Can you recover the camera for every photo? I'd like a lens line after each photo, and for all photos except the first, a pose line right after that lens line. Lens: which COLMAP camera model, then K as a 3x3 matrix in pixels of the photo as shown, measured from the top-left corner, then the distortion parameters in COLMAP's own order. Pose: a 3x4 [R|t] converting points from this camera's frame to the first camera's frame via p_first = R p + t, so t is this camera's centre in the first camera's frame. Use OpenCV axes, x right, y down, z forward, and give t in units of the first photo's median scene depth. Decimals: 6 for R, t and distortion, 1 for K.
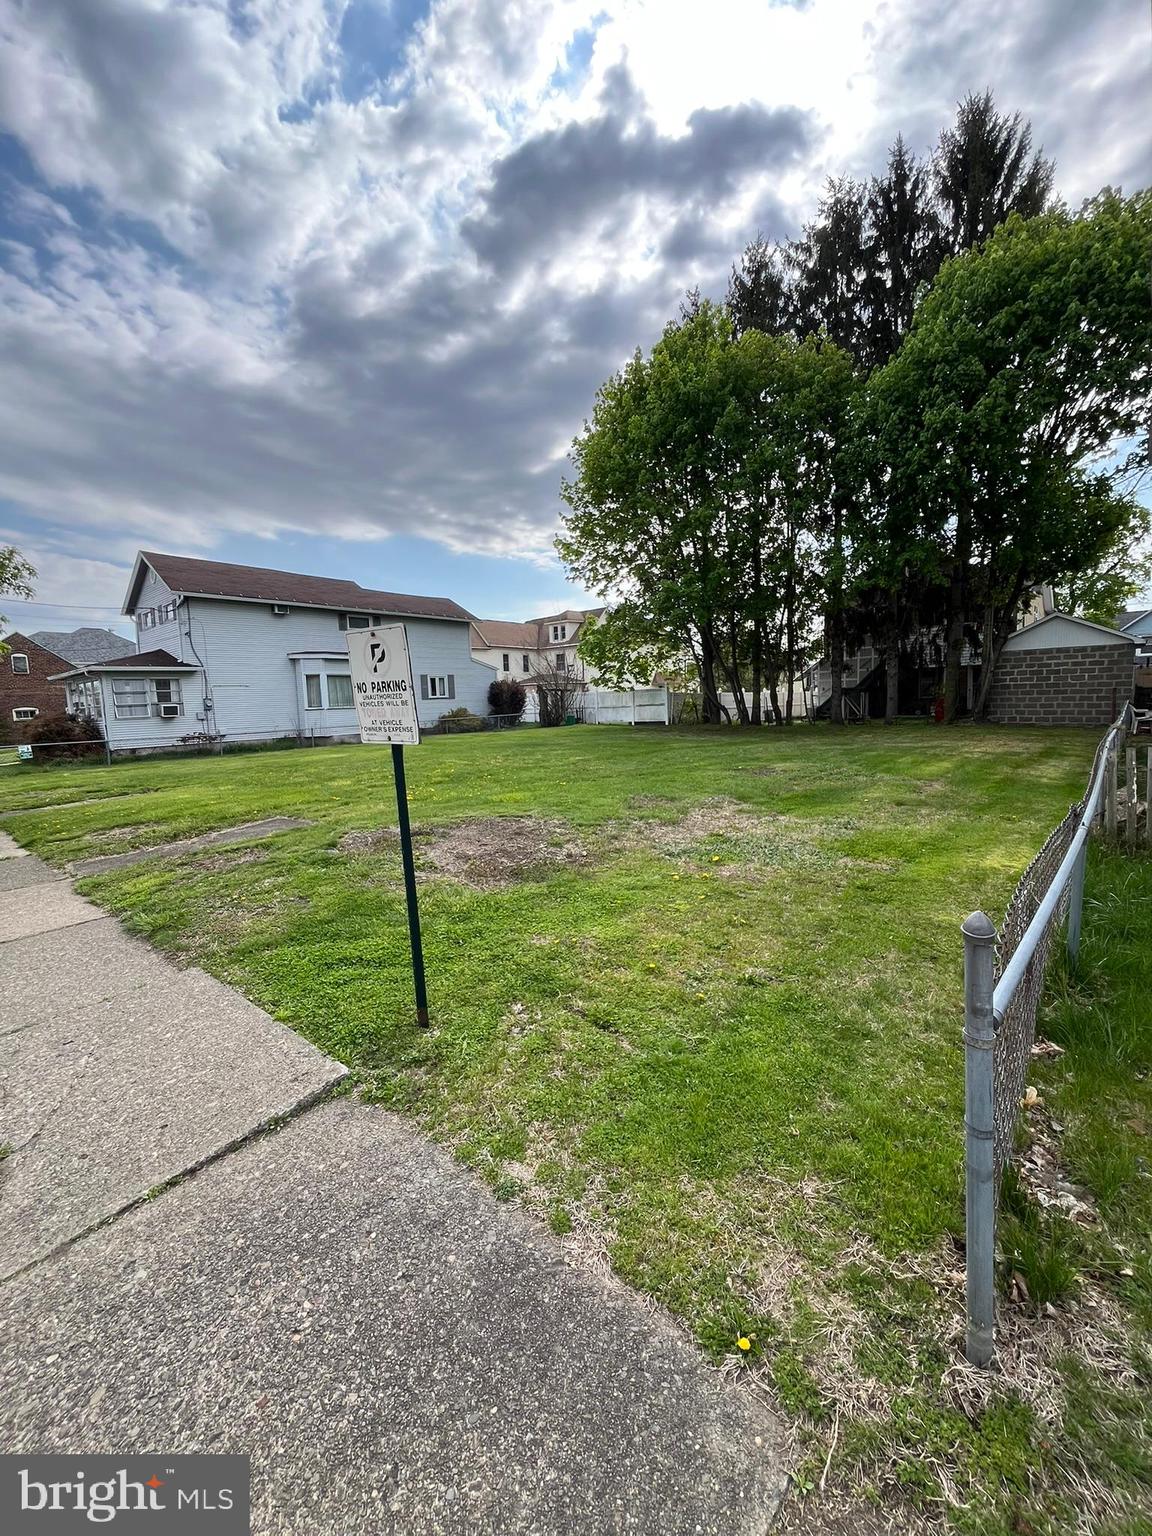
lens RADIAL K [[640.0, 0, 576.0], [0, 640.0, 768.0], [0, 0, 1]] dist [-0.002483, 0.000056]
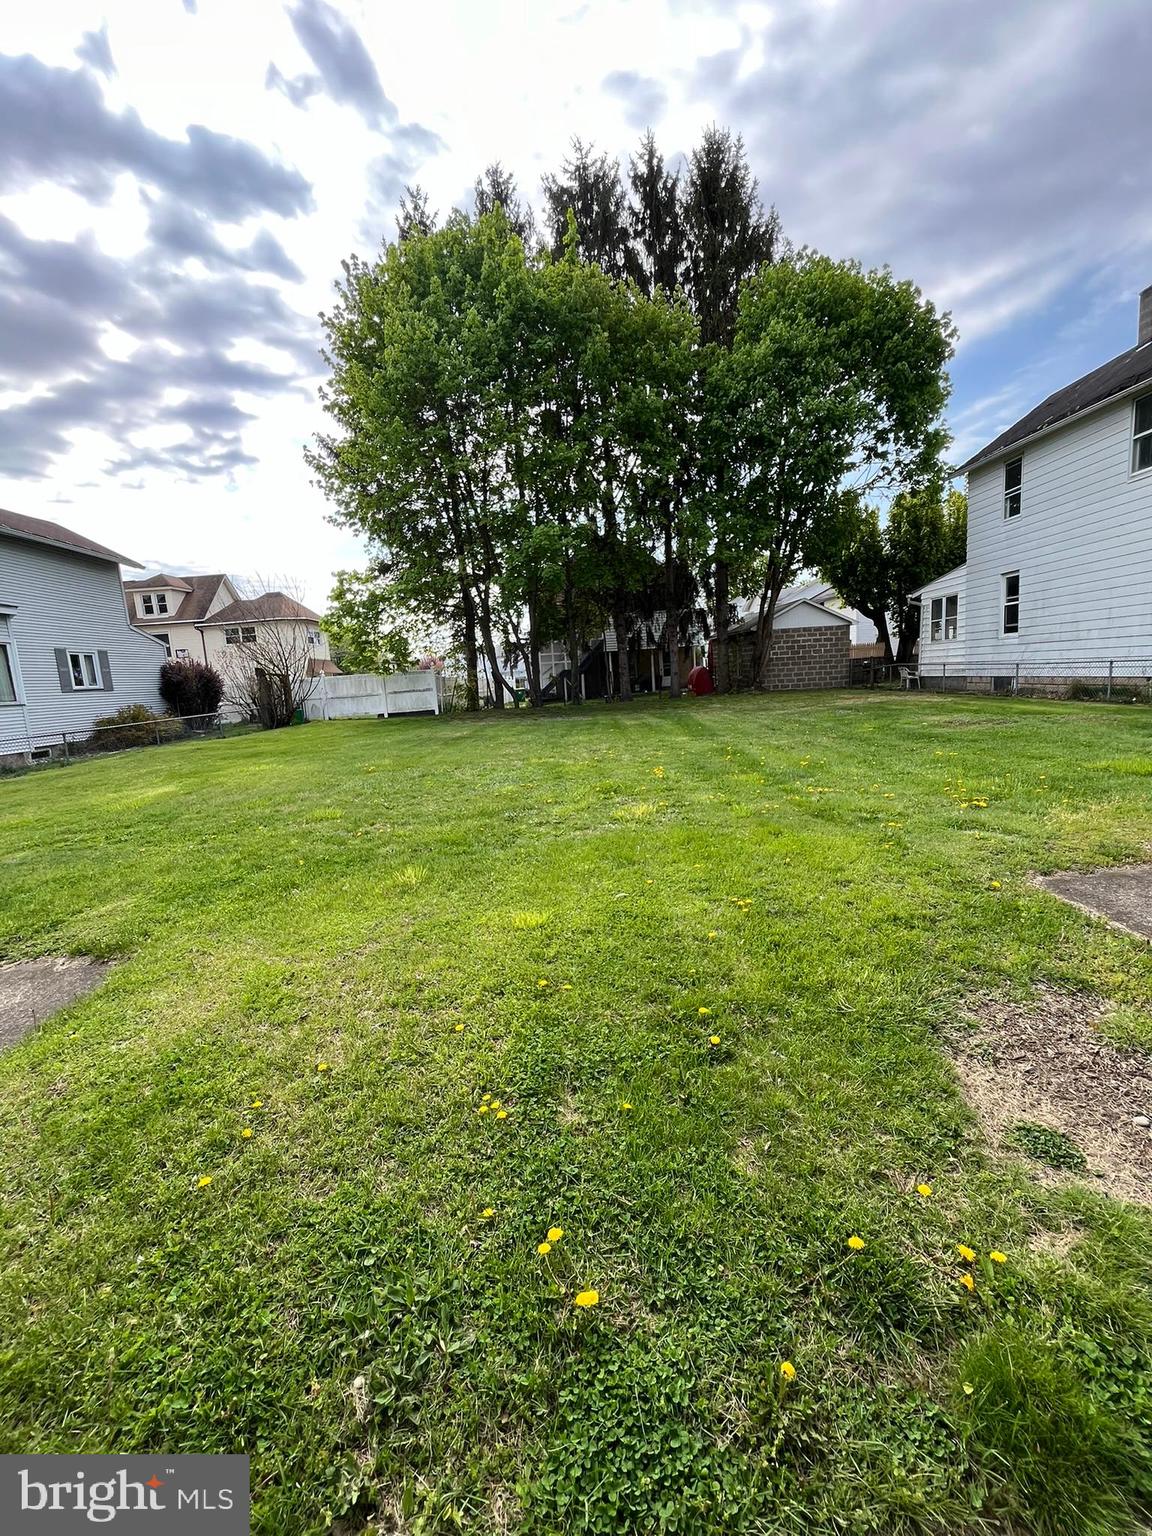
lens RADIAL K [[640.0, 0, 576.0], [0, 640.0, 768.0], [0, 0, 1]] dist [-0.002483, 0.000056]
pose [[0.724863, -0.109636, 0.680113, -0.298104], [0.112756, 0.992822, 0.039870, -0.011166], [-0.679603, 0.047787, 0.732022, 0.274897]]
